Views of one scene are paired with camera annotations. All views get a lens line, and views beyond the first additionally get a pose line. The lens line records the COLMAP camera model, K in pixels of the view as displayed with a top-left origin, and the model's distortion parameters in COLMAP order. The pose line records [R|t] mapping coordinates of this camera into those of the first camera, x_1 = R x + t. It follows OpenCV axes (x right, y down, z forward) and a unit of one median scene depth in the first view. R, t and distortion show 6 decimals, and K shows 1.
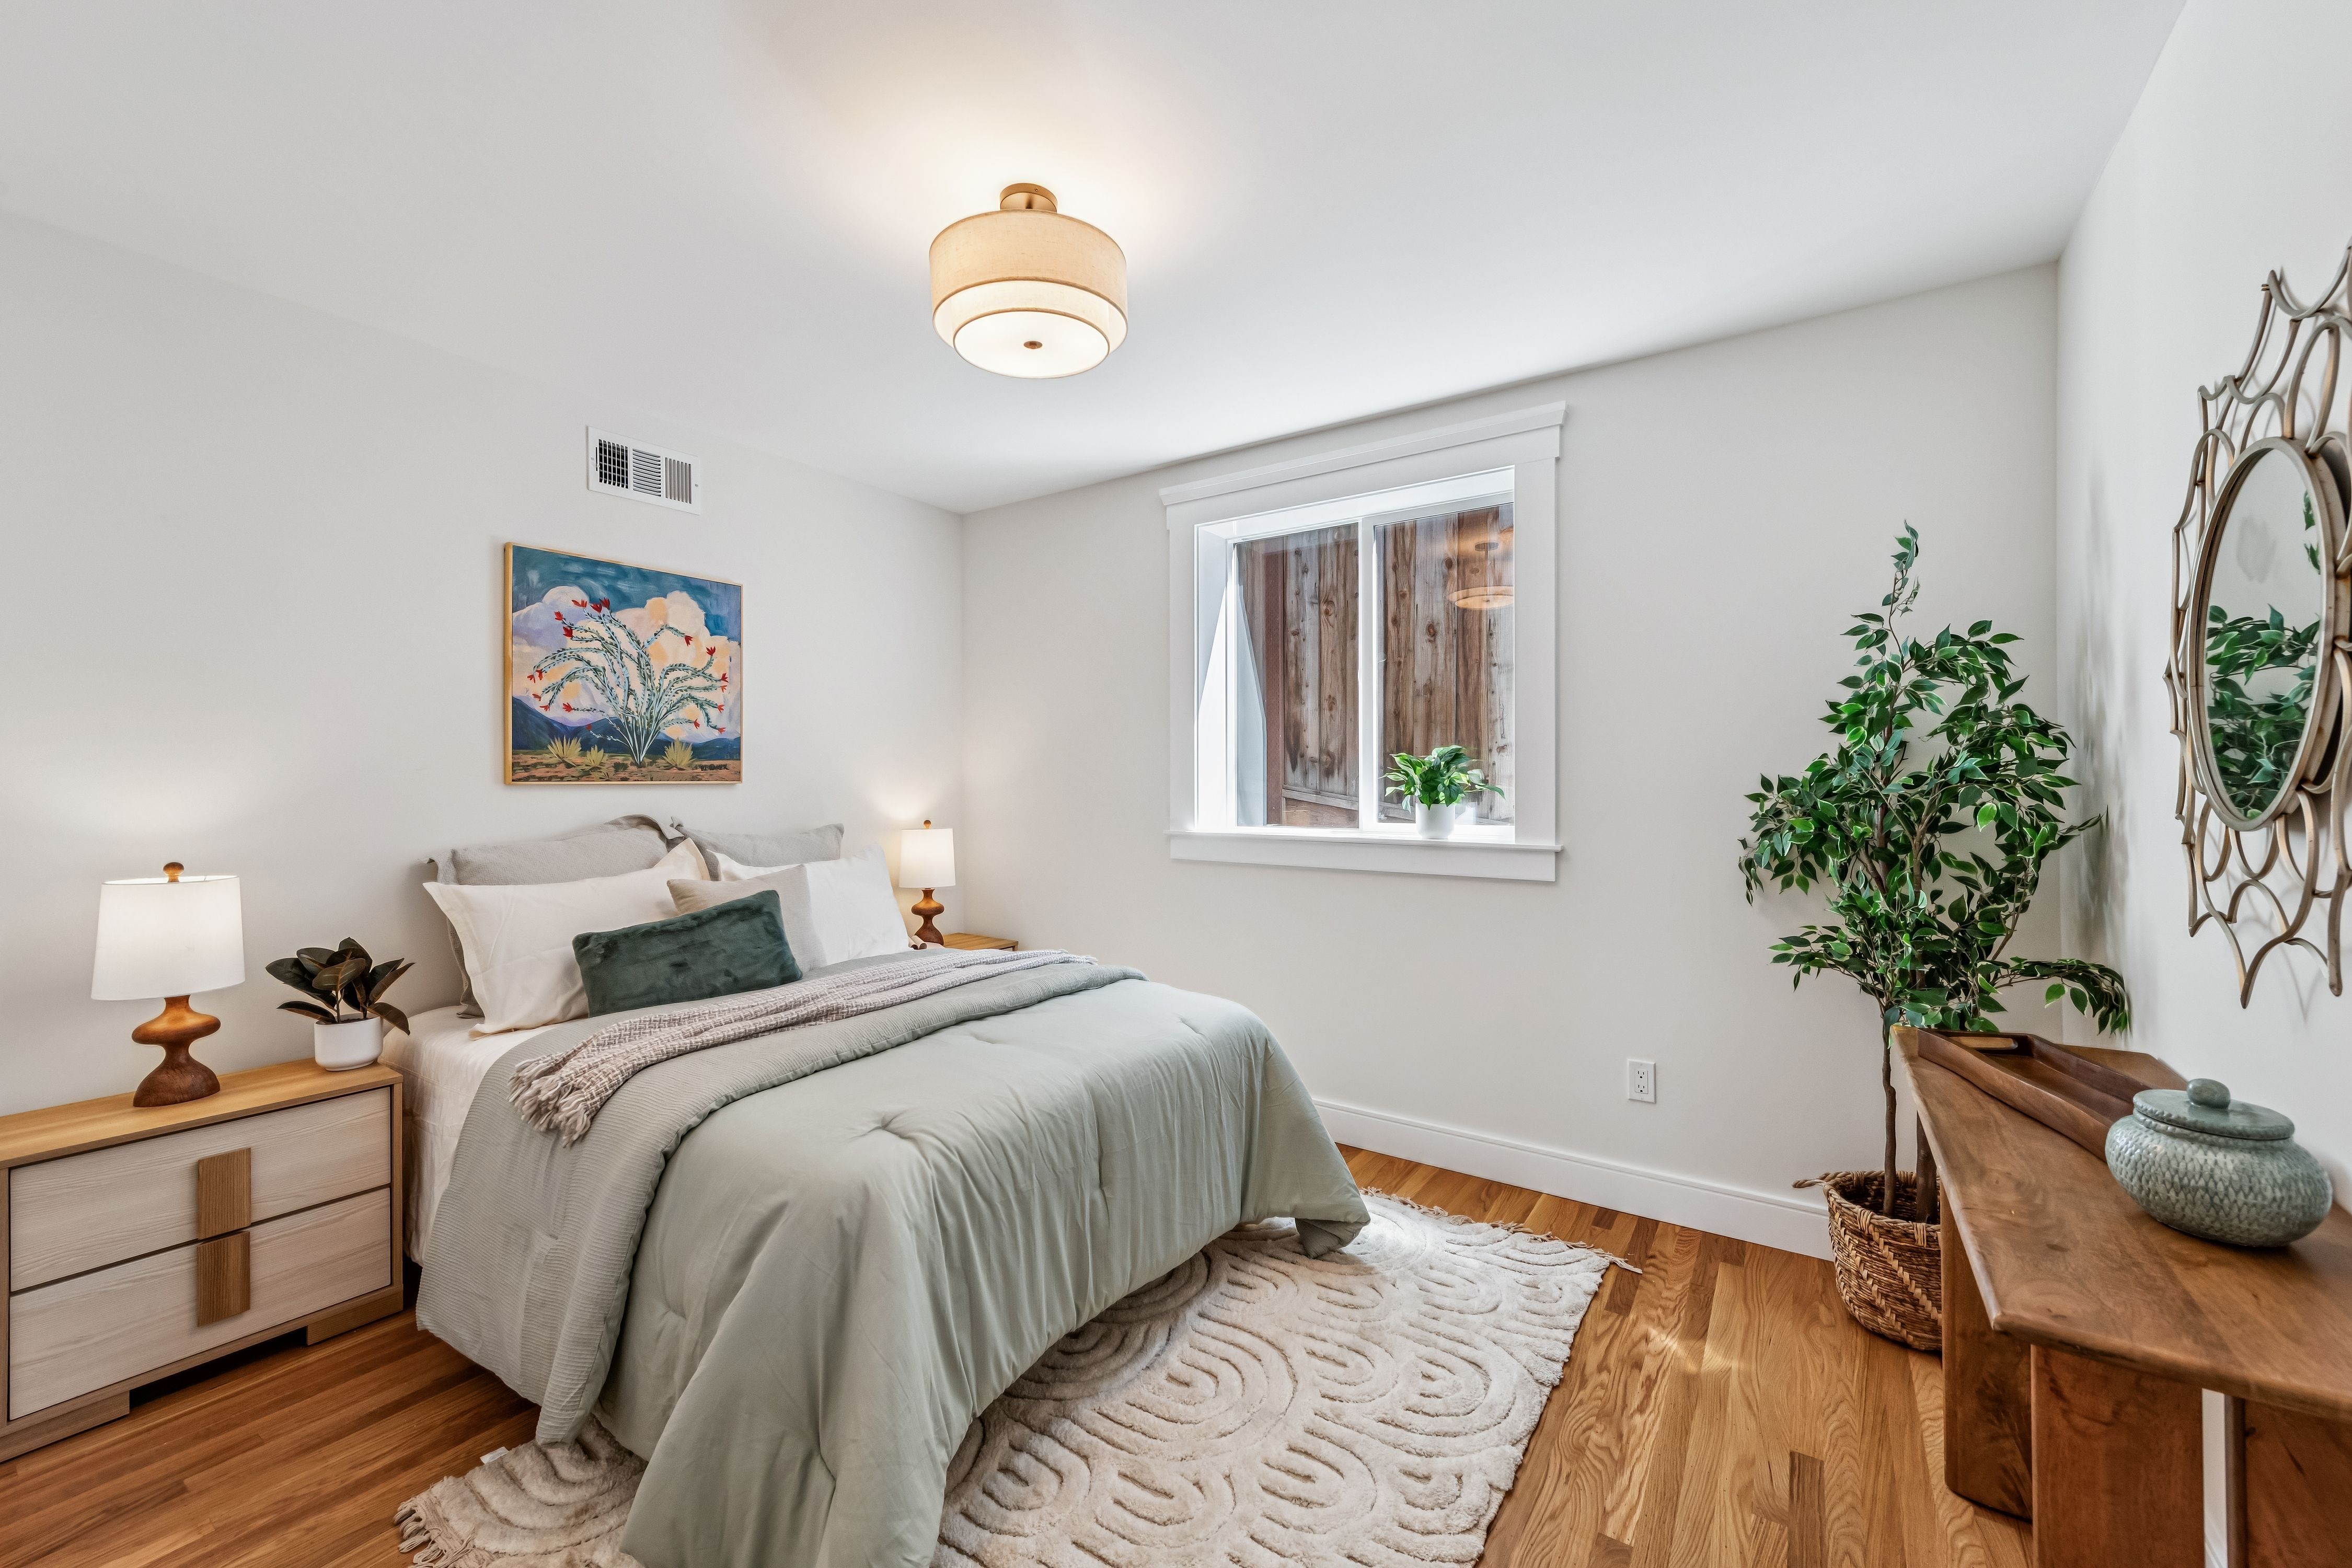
lens RADIAL K [[922.7, 0, 1171.4], [0, 922.7, 781.8], [0, 0, 1]] dist [0.009494, -0.000344]
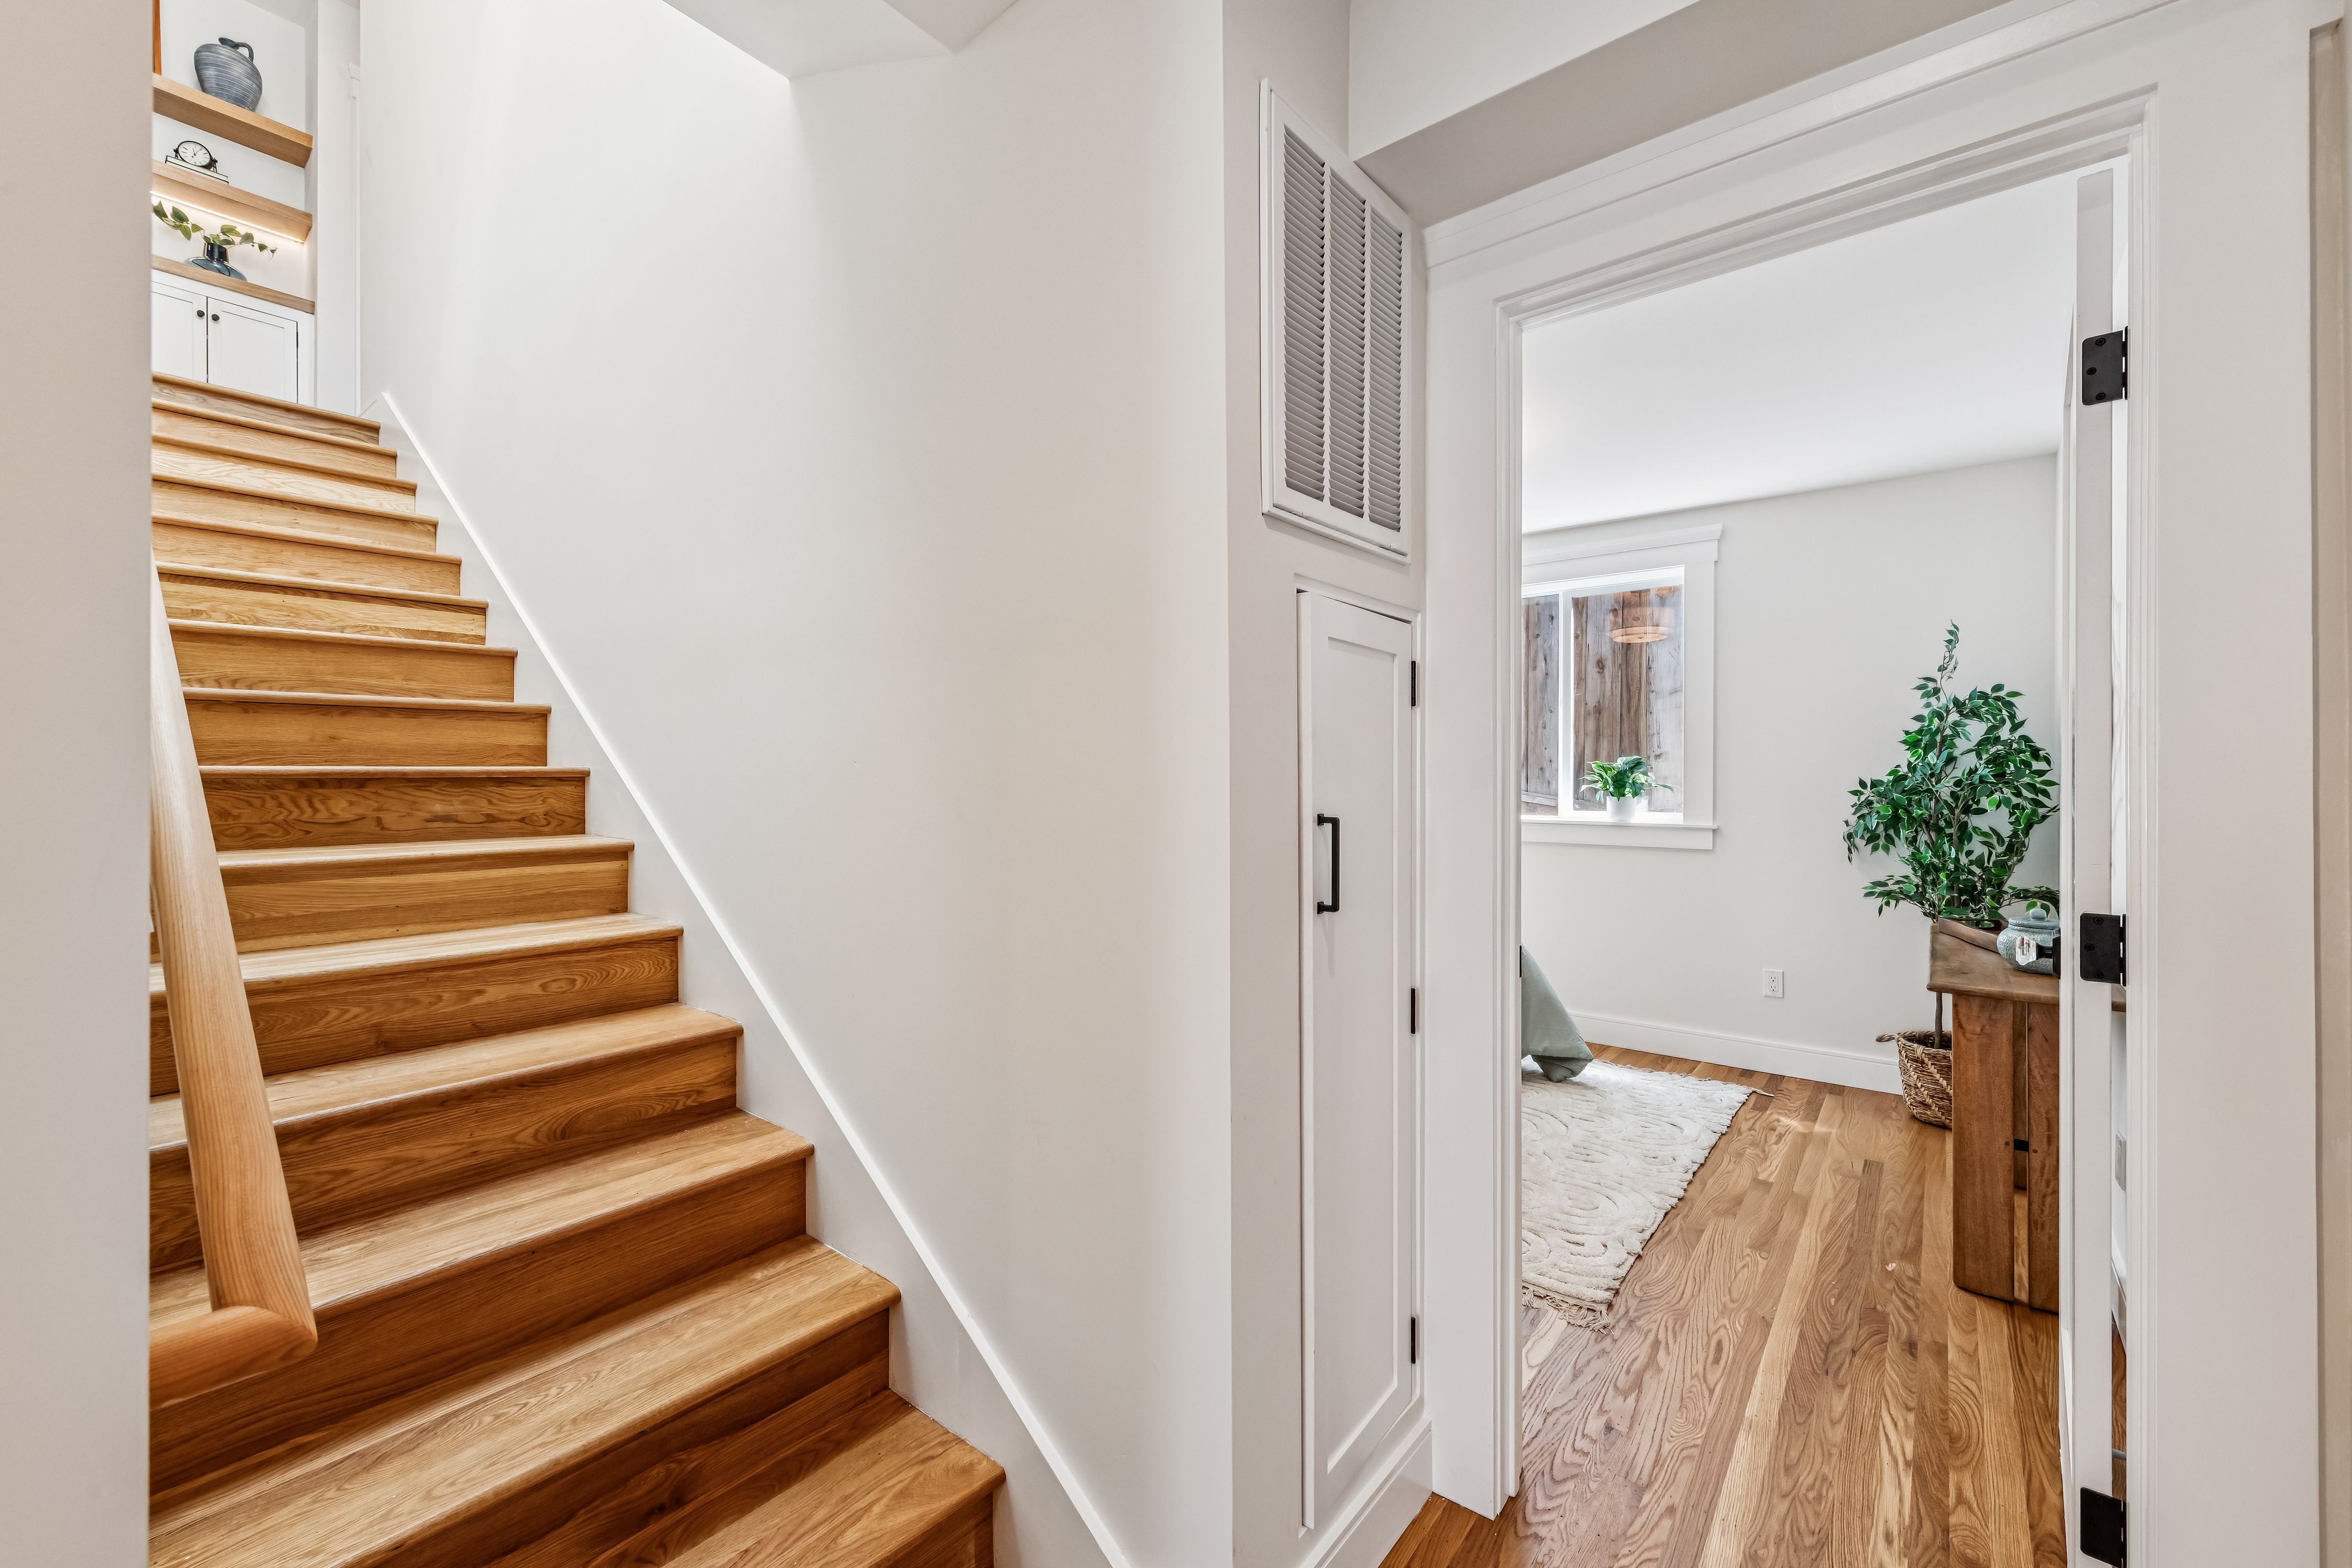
lens RADIAL K [[941.0, 0, 1166.8], [0, 941.0, 782.8], [0, 0, 1]] dist [0.000069, -0.000113]
pose [[0.996046, 0.005421, -0.088679, -0.404859], [-0.005169, 0.999982, 0.003076, 0.002120], [0.088694, -0.002605, 0.996056, -0.723696]]
